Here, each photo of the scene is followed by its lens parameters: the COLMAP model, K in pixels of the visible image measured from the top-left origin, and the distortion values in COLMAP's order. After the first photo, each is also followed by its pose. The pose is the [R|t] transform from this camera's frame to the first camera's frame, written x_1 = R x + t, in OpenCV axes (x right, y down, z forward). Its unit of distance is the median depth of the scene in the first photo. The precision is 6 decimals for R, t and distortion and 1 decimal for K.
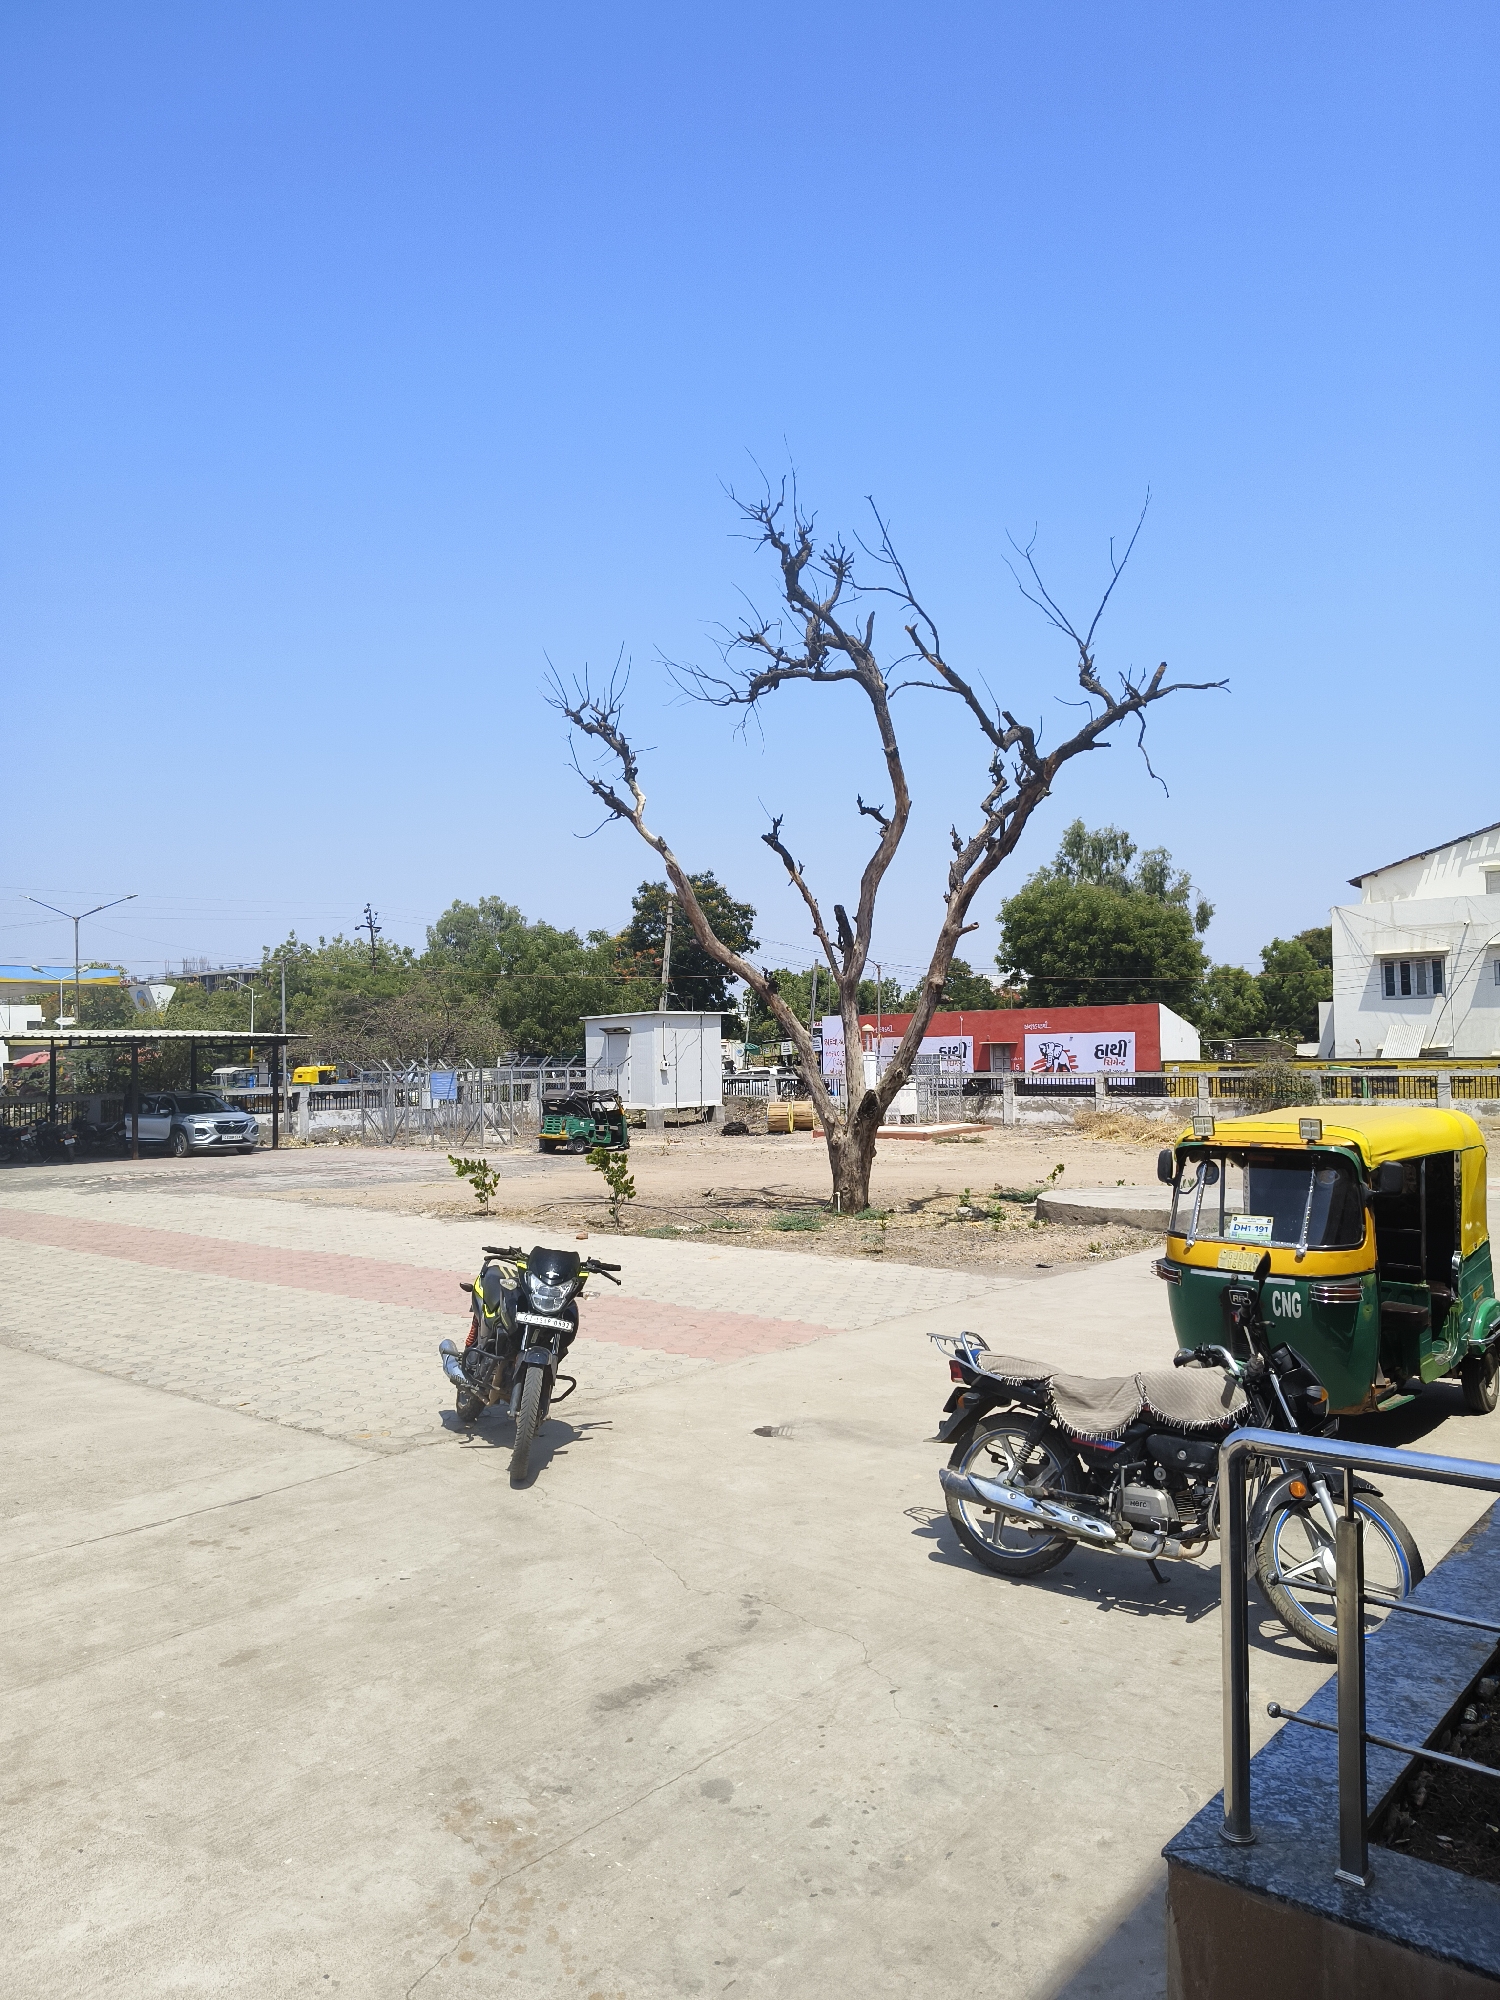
lens RADIAL K [[1358.5, 0, 743.7], [0, 1358.5, 1020.1], [0, 0, 1]] dist [0.045520, -0.038907]
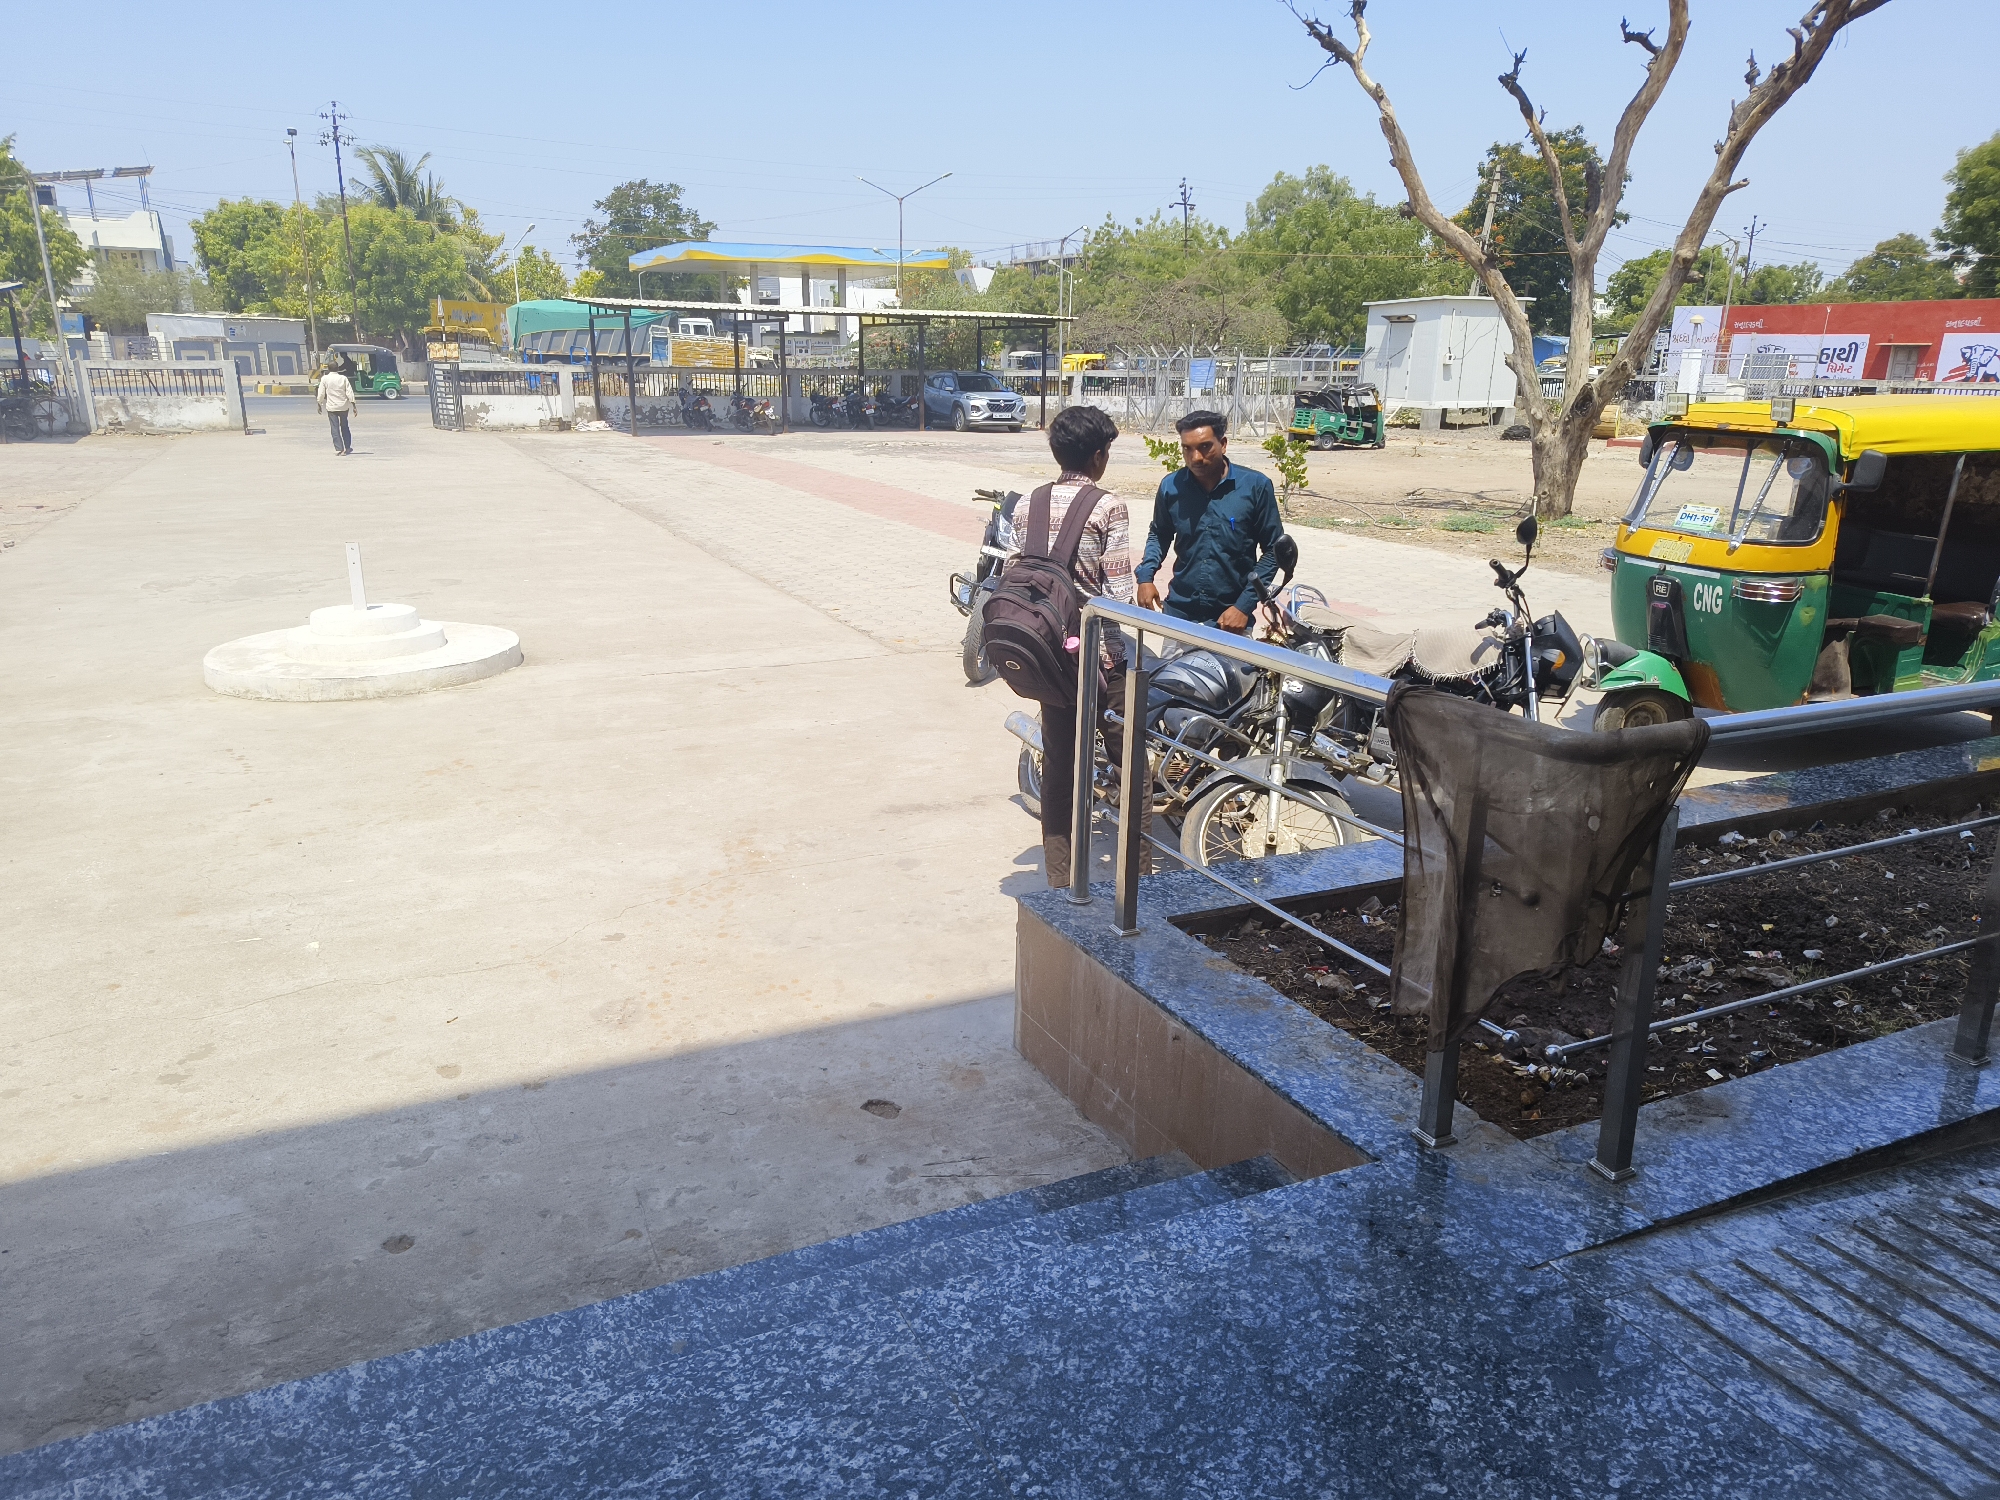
lens RADIAL K [[1358.5, 0, 1003.6], [0, 1358.5, 766.9], [0, 0, 1]] dist [0.045520, -0.038907]
pose [[0.909592, 0.146053, -0.388988, 0.129069], [-0.016165, 0.947915, 0.318113, 0.009001], [0.415188, -0.283065, 0.864577, -0.021610]]
